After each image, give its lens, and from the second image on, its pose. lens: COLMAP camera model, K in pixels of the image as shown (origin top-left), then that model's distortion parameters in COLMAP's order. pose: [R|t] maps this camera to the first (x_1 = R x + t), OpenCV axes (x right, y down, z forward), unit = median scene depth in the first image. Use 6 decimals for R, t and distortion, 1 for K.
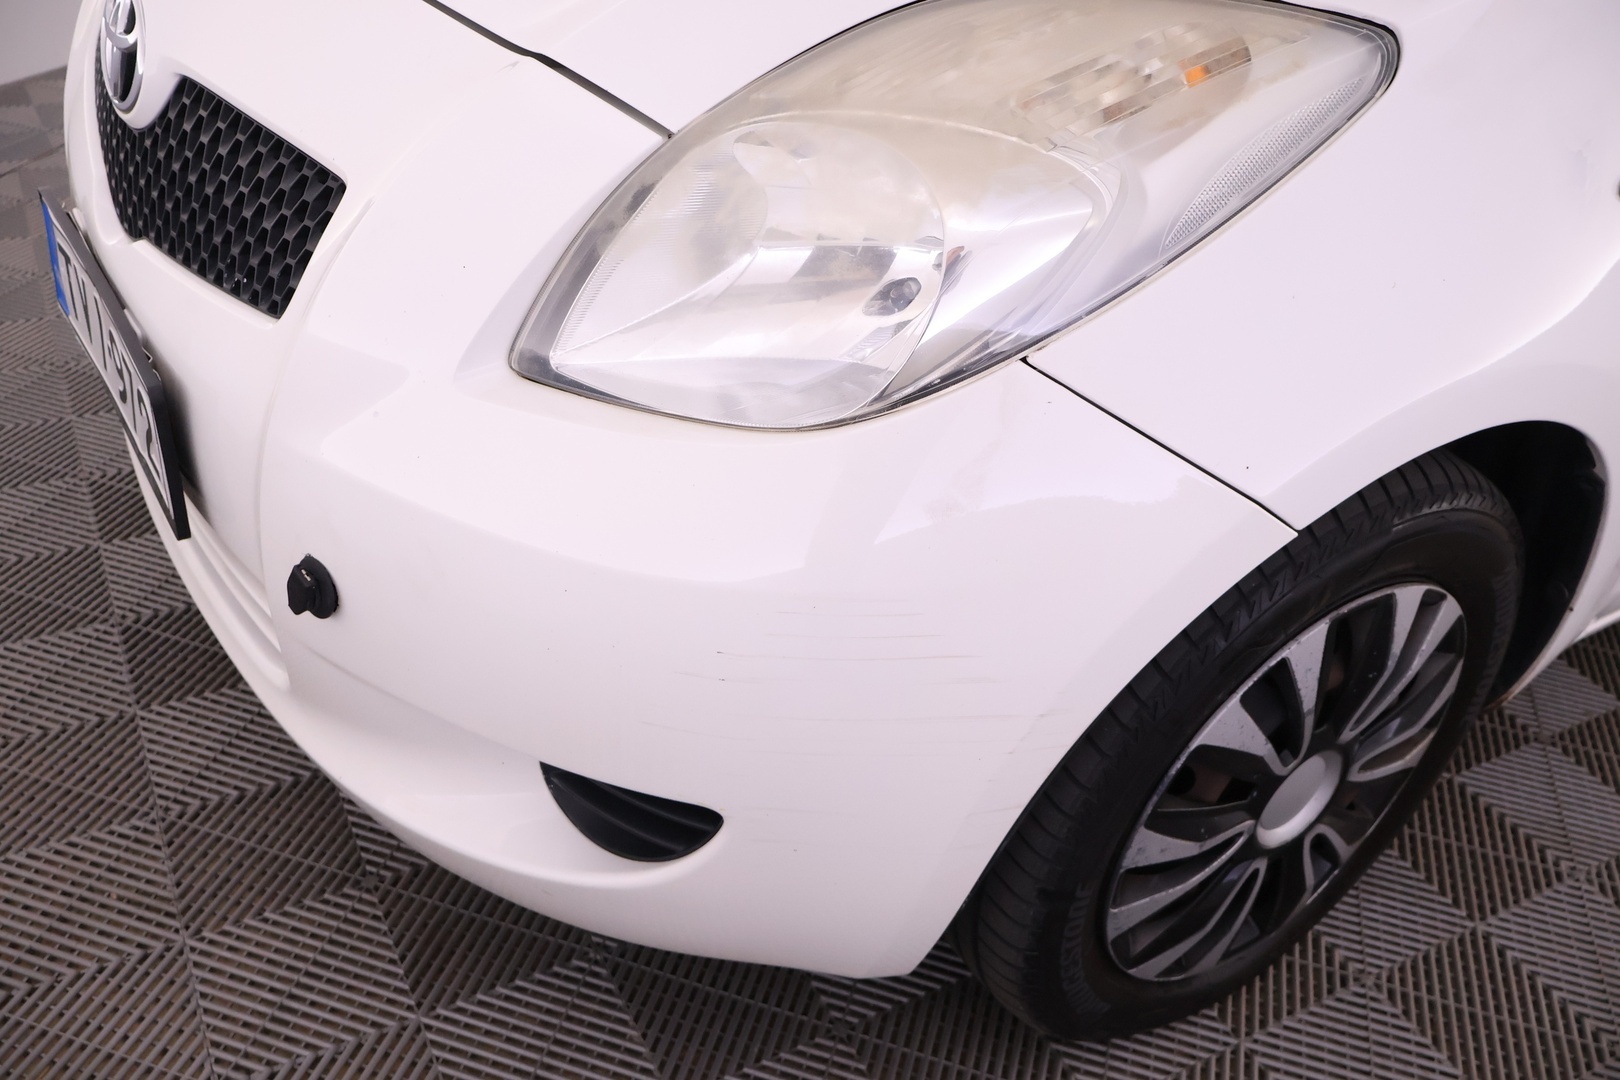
lens RADIAL K [[1361.8, 0, 810.0], [0, 1361.8, 540.0], [0, 0, 1]] dist [-0.001344, 0.004417]
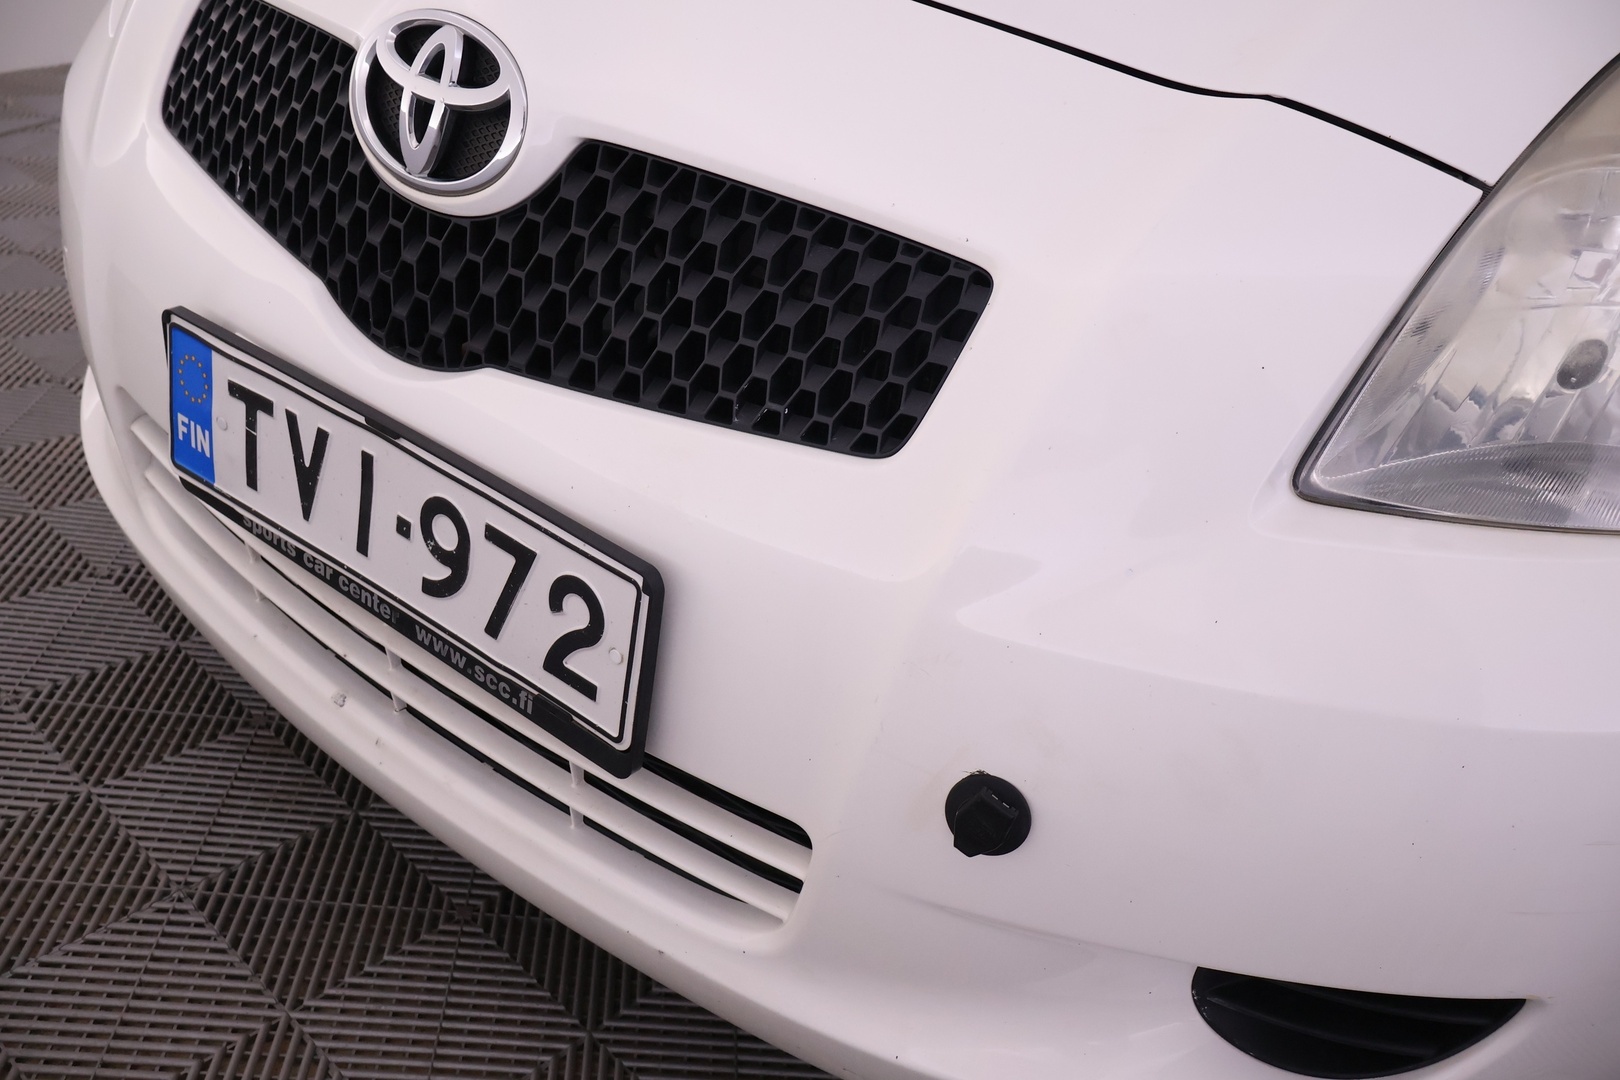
lens RADIAL K [[1361.8, 0, 810.0], [0, 1361.8, 540.0], [0, 0, 1]] dist [-0.001344, 0.004417]
pose [[0.939543, -0.123141, 0.319525, -0.586344], [0.135590, 0.990621, -0.016921, -0.099885], [-0.314444, 0.059222, 0.947427, 0.285909]]
